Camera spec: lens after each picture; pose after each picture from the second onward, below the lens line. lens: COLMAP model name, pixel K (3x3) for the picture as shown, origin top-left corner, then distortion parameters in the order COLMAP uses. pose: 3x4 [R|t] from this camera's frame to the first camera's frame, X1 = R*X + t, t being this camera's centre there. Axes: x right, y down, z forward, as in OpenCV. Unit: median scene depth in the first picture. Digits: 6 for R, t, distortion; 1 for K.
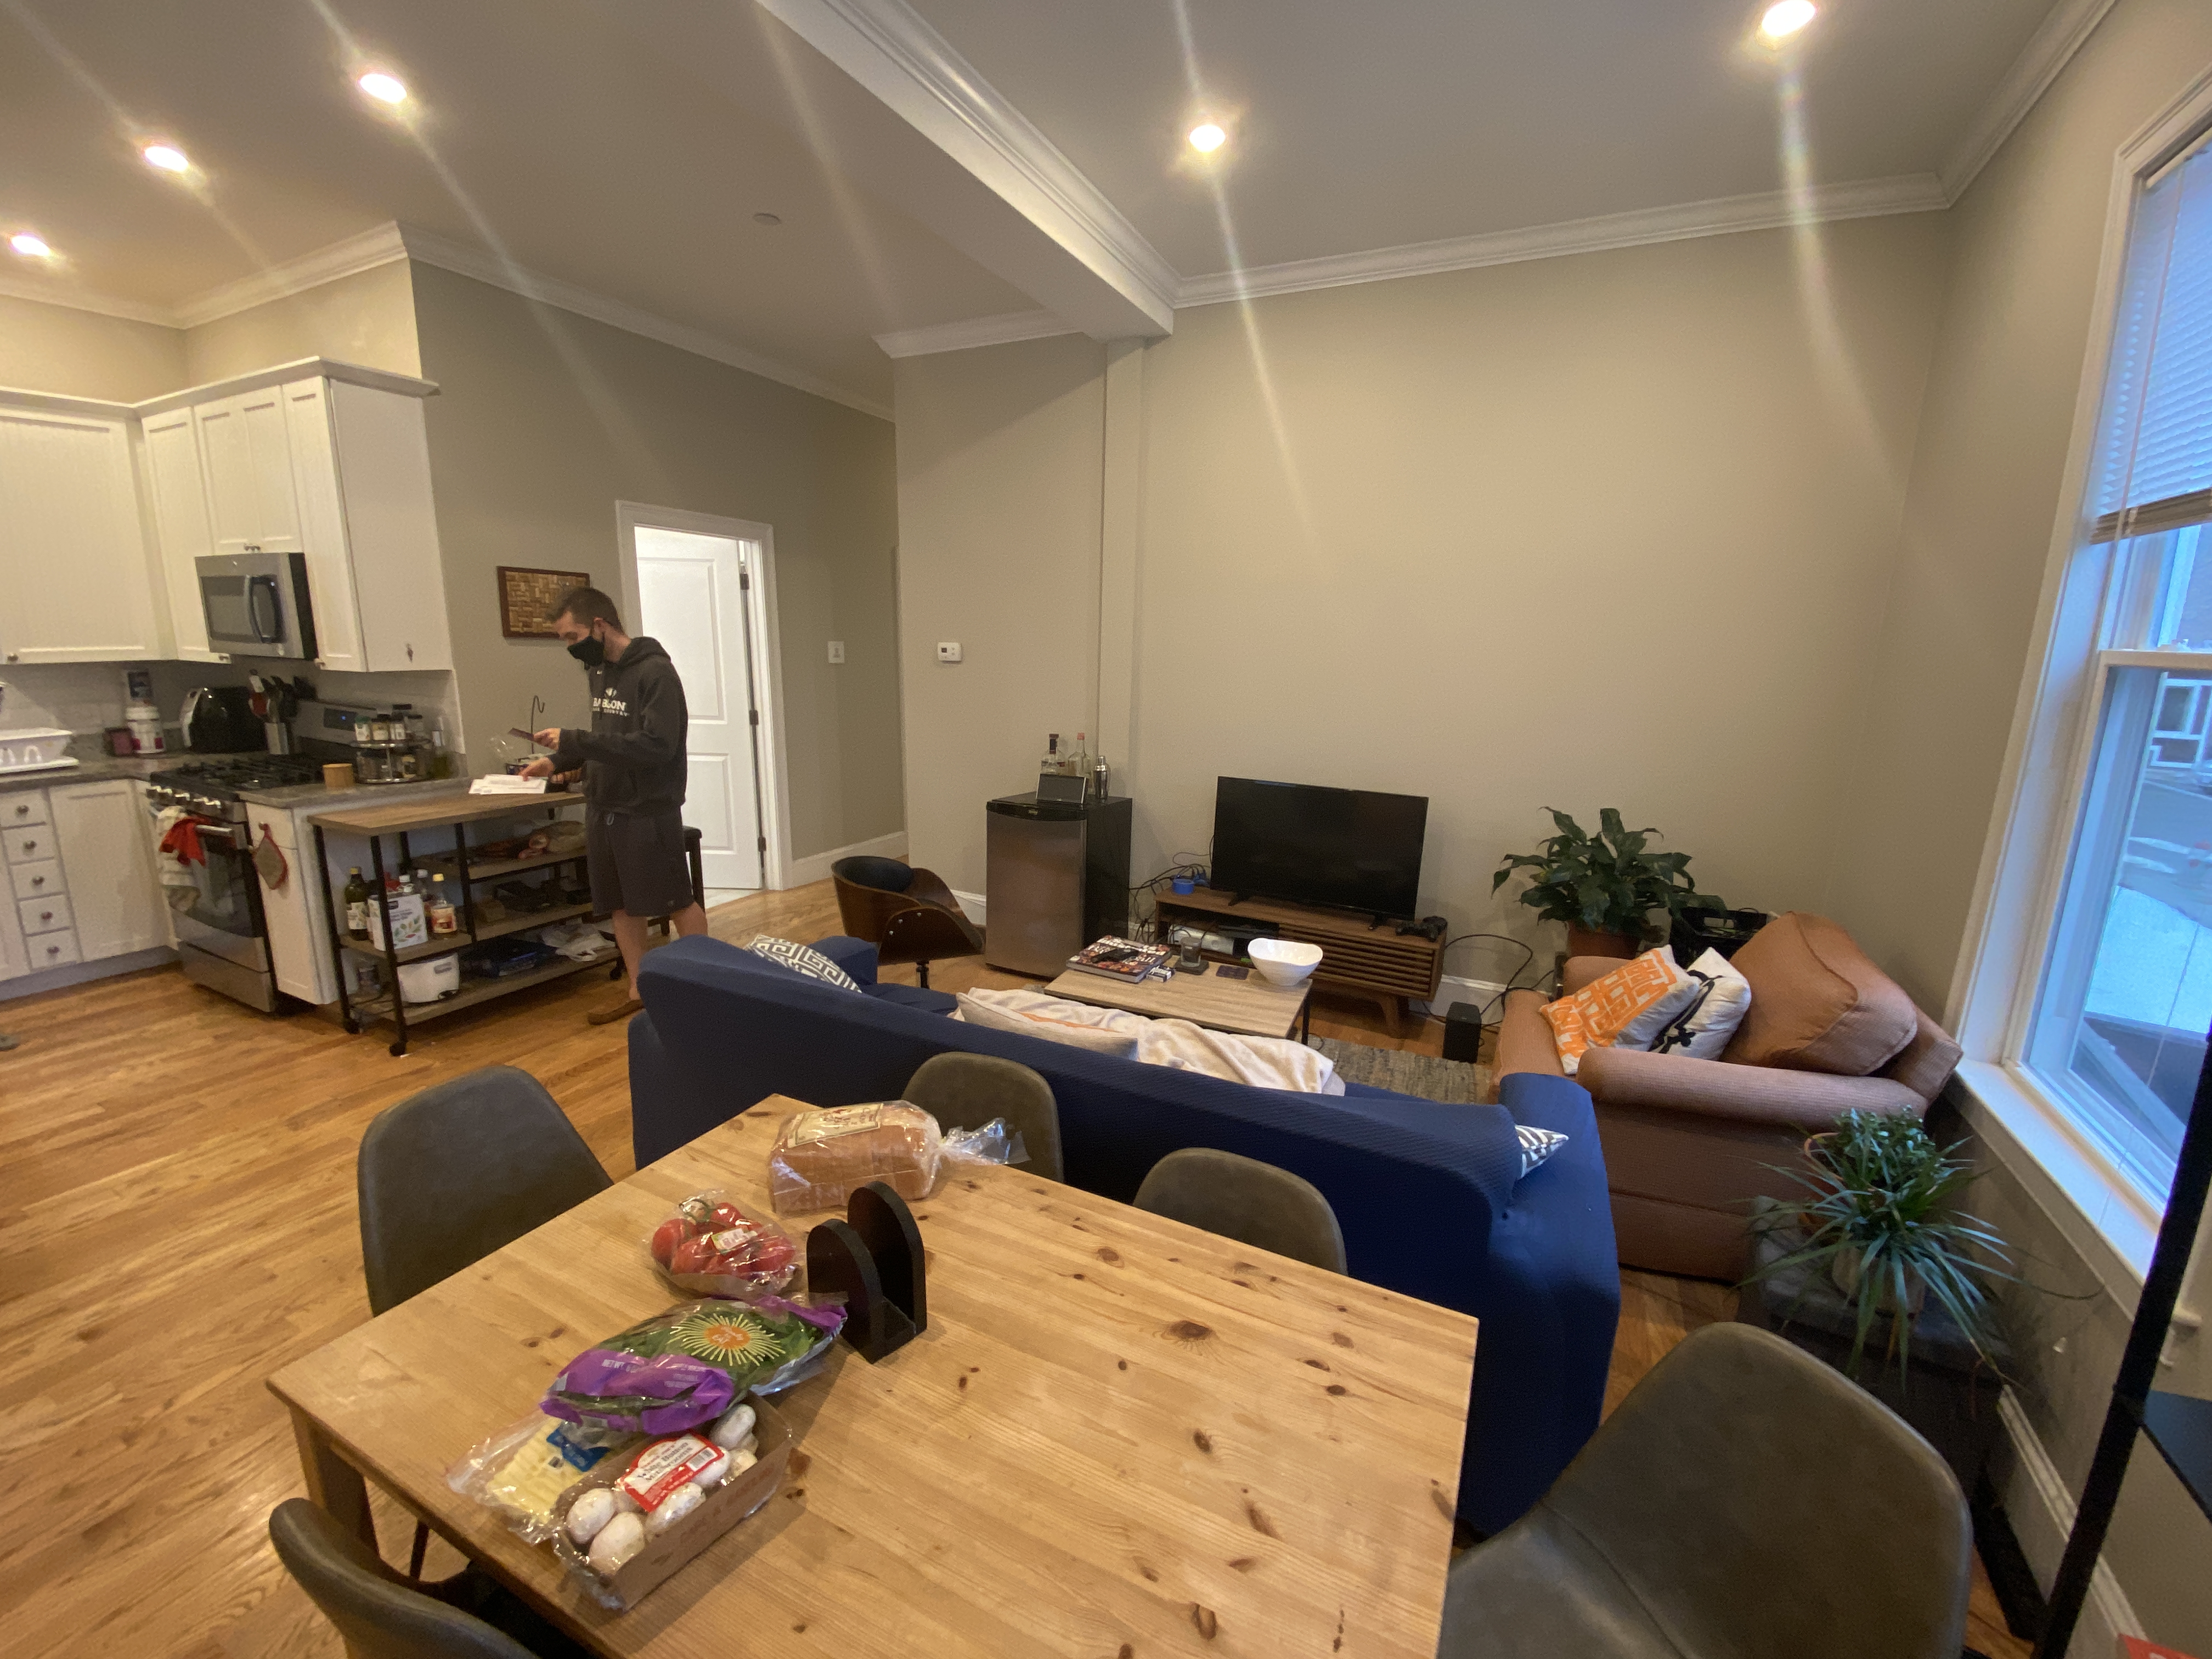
lens RADIAL K [[898.6, 0, 1105.9], [0, 898.6, 817.9], [0, 0, 1]] dist [0.002434, -0.004978]
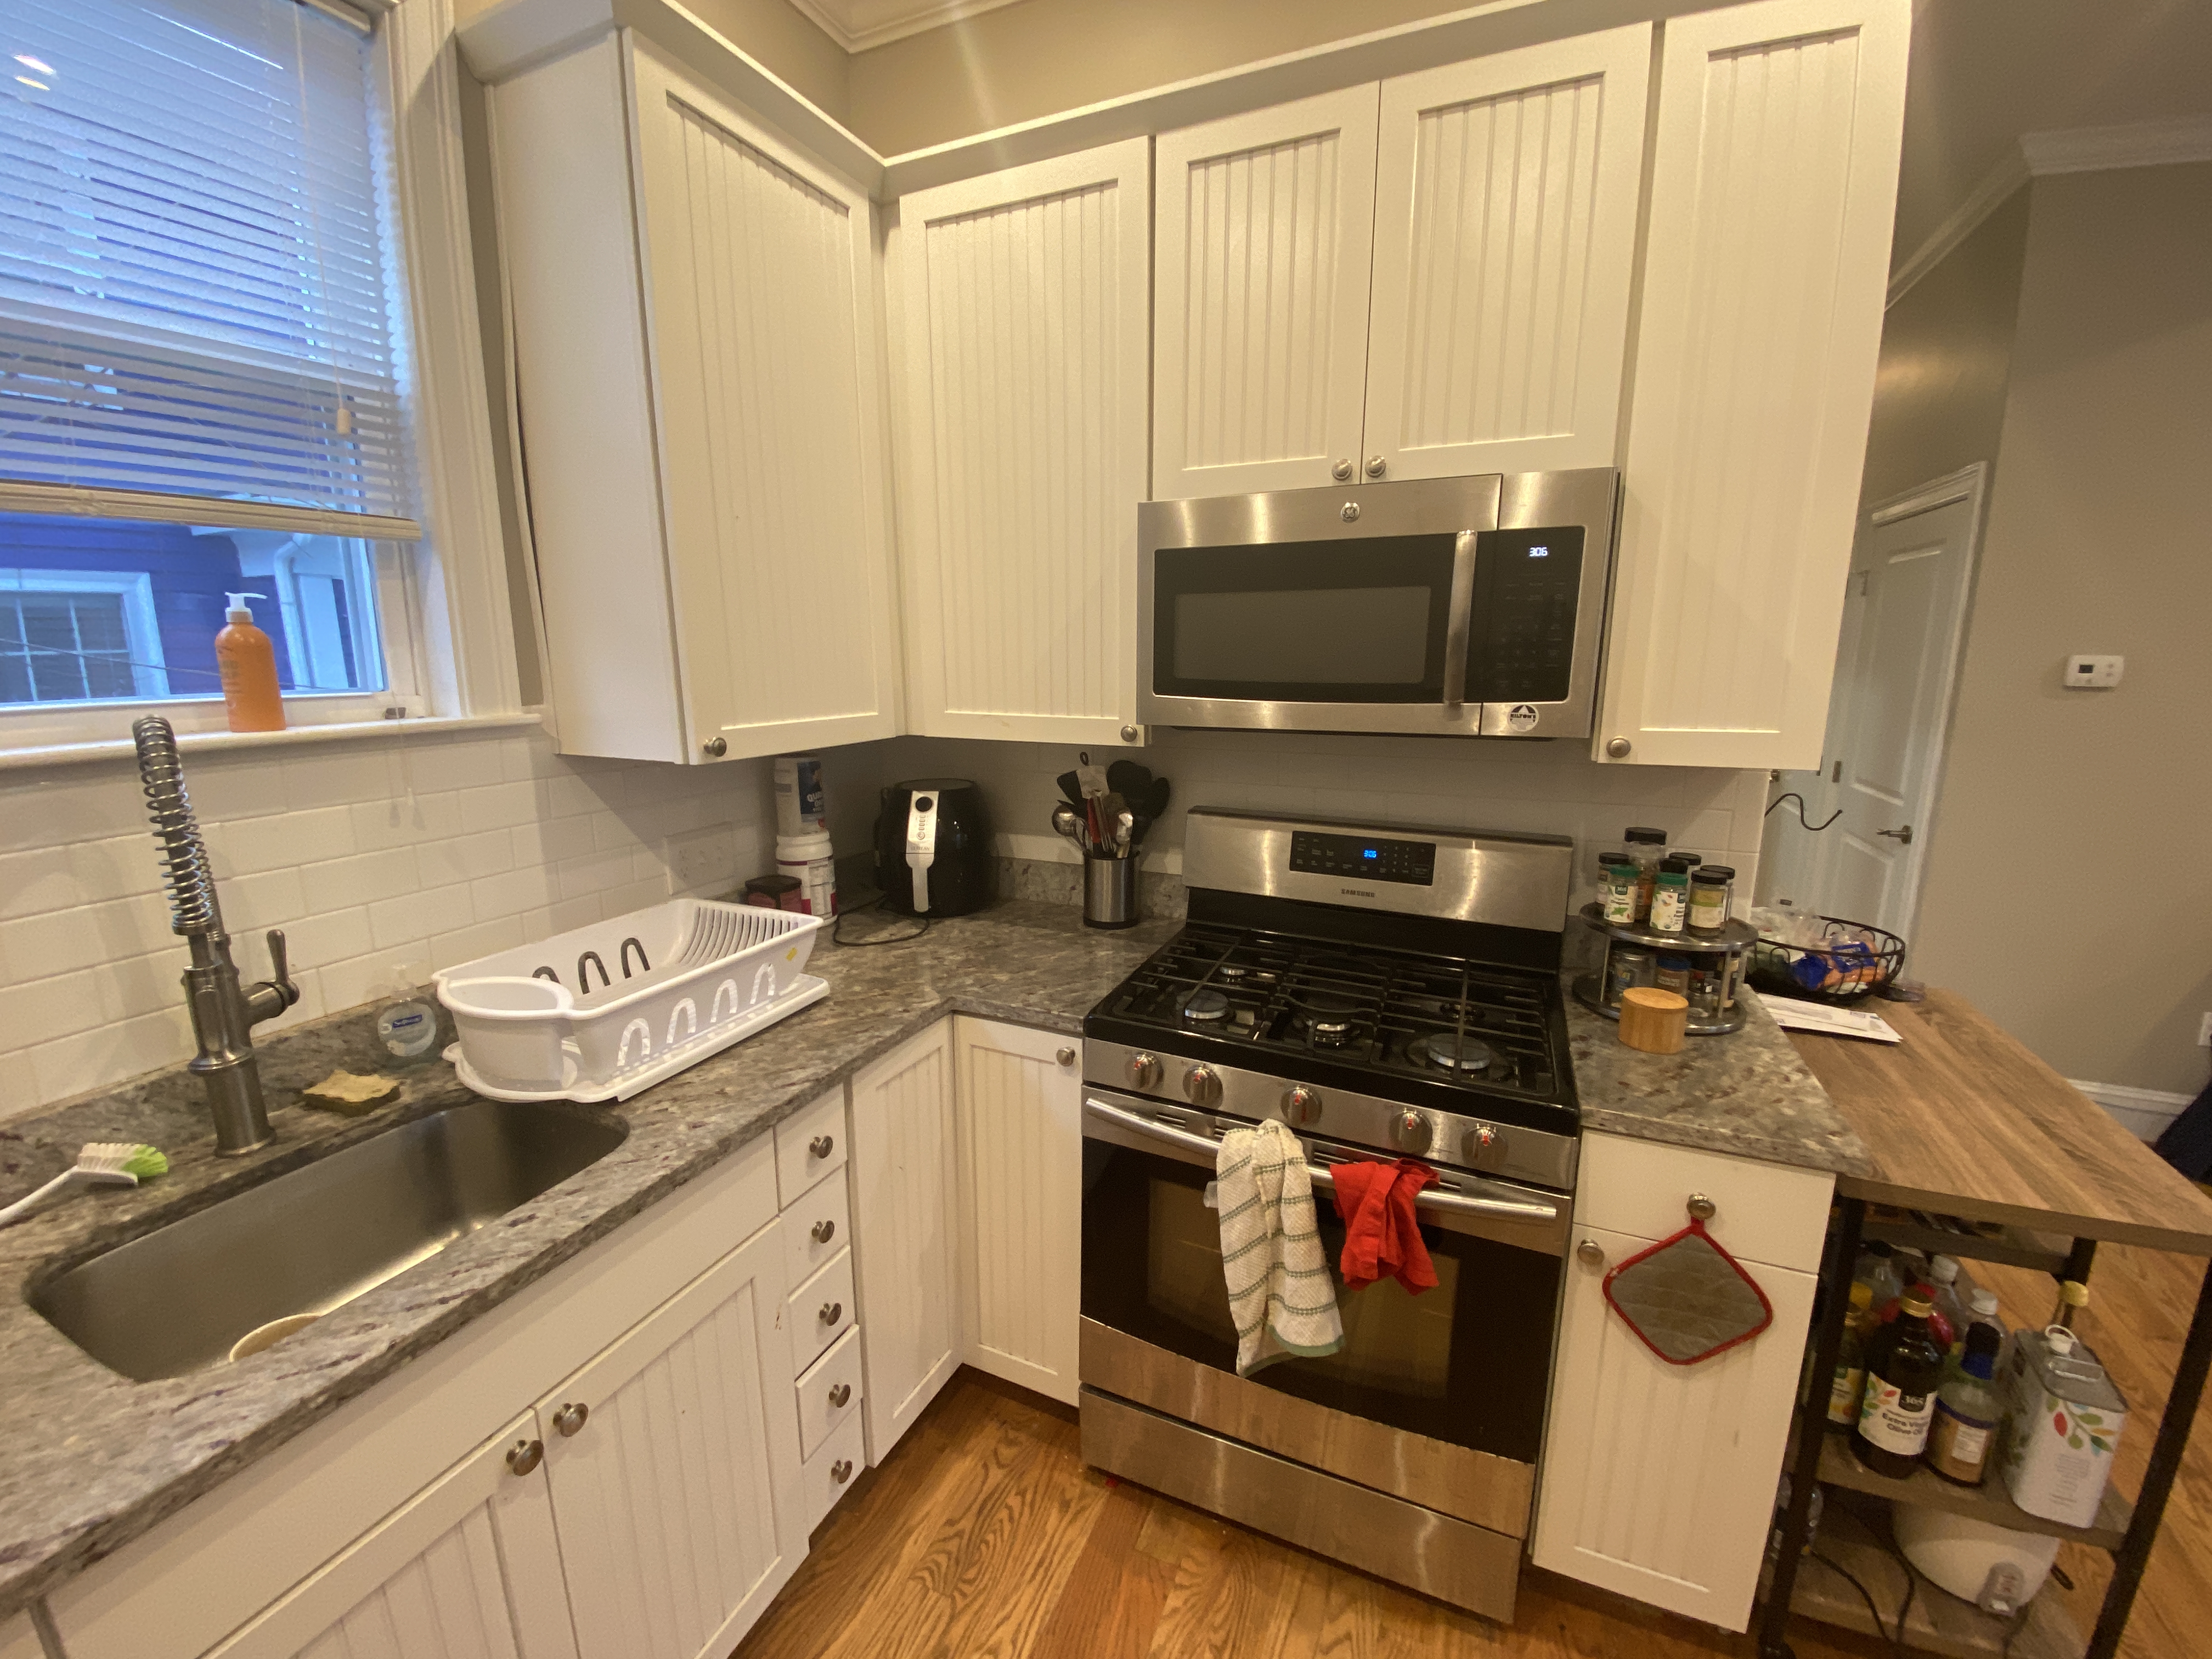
lens RADIAL K [[898.6, 0, 1096.2], [0, 898.6, 827.6], [0, 0, 1]] dist [0.002434, -0.004978]
pose [[0.998075, -0.033942, 0.051903, -1.127056], [0.033899, 0.999424, 0.001693, -0.145206], [-0.051931, 0.000070, 0.998651, 0.610624]]
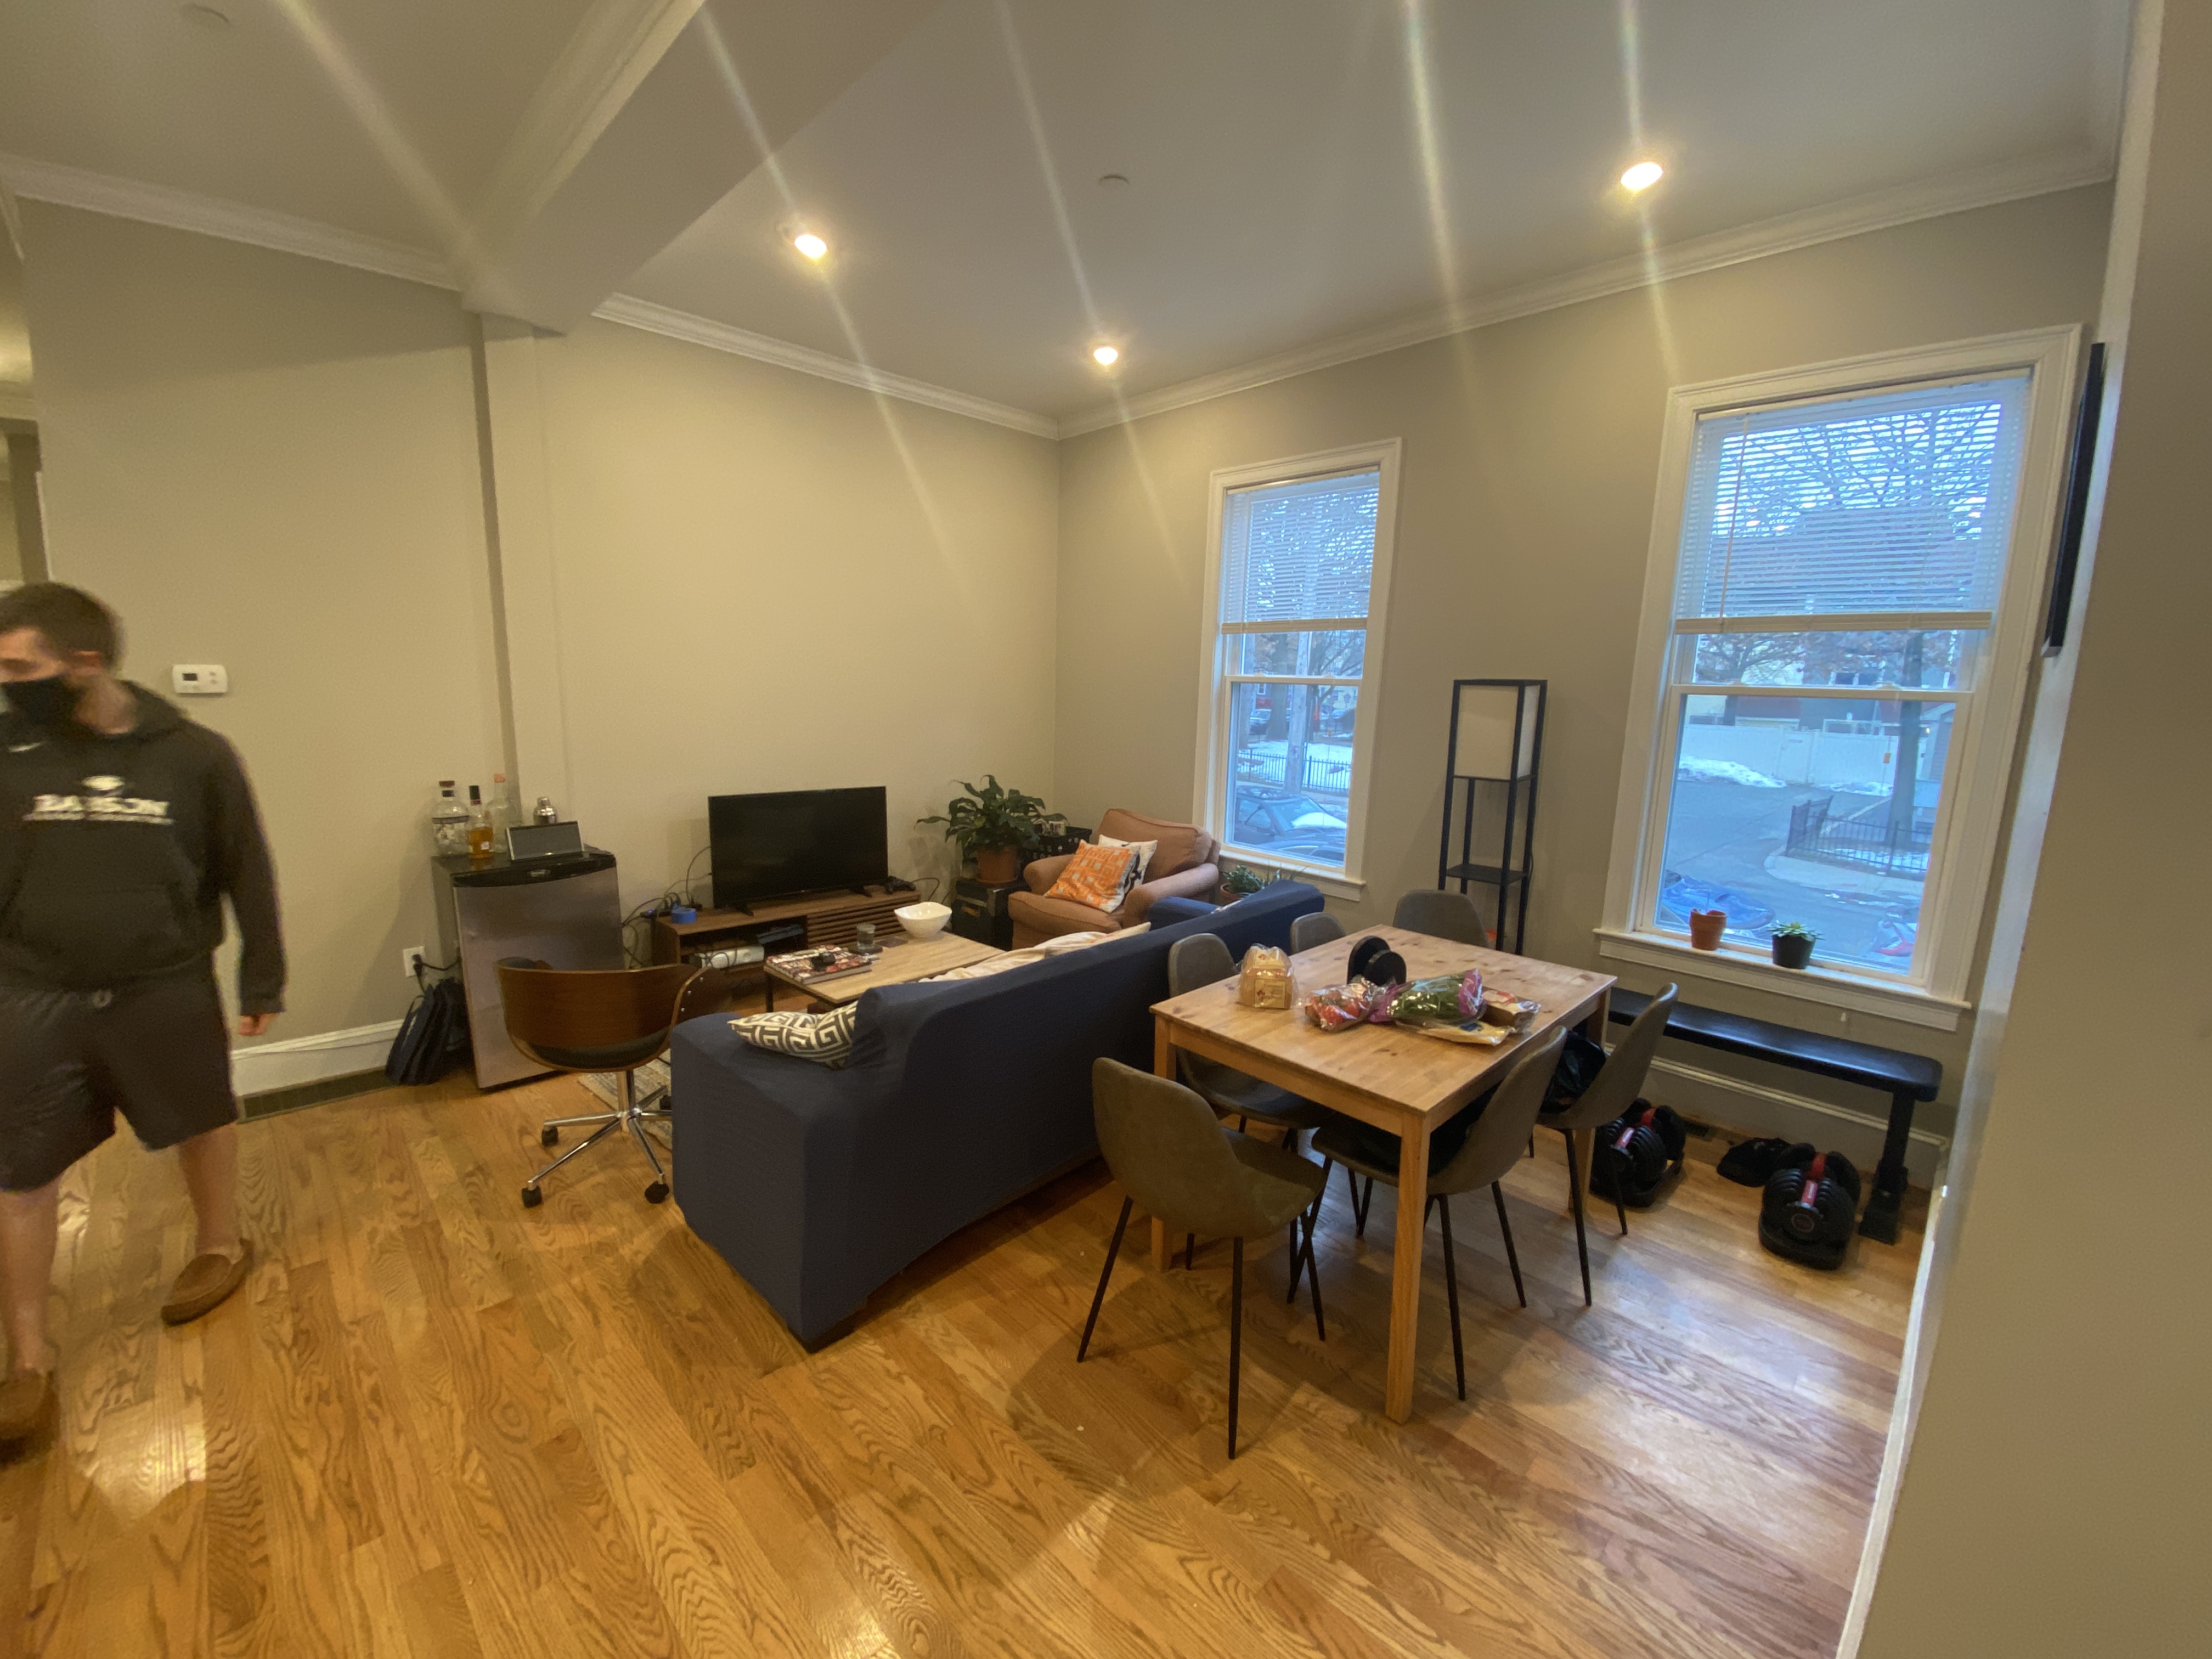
lens RADIAL K [[898.6, 0, 1127.7], [0, 898.6, 824.4], [0, 0, 1]] dist [0.002434, -0.004978]
pose [[0.326515, -0.176213, 0.928621, -0.747870], [0.173871, 0.976900, 0.124239, -0.067681], [-0.929062, 0.120895, 0.349610, 0.239548]]
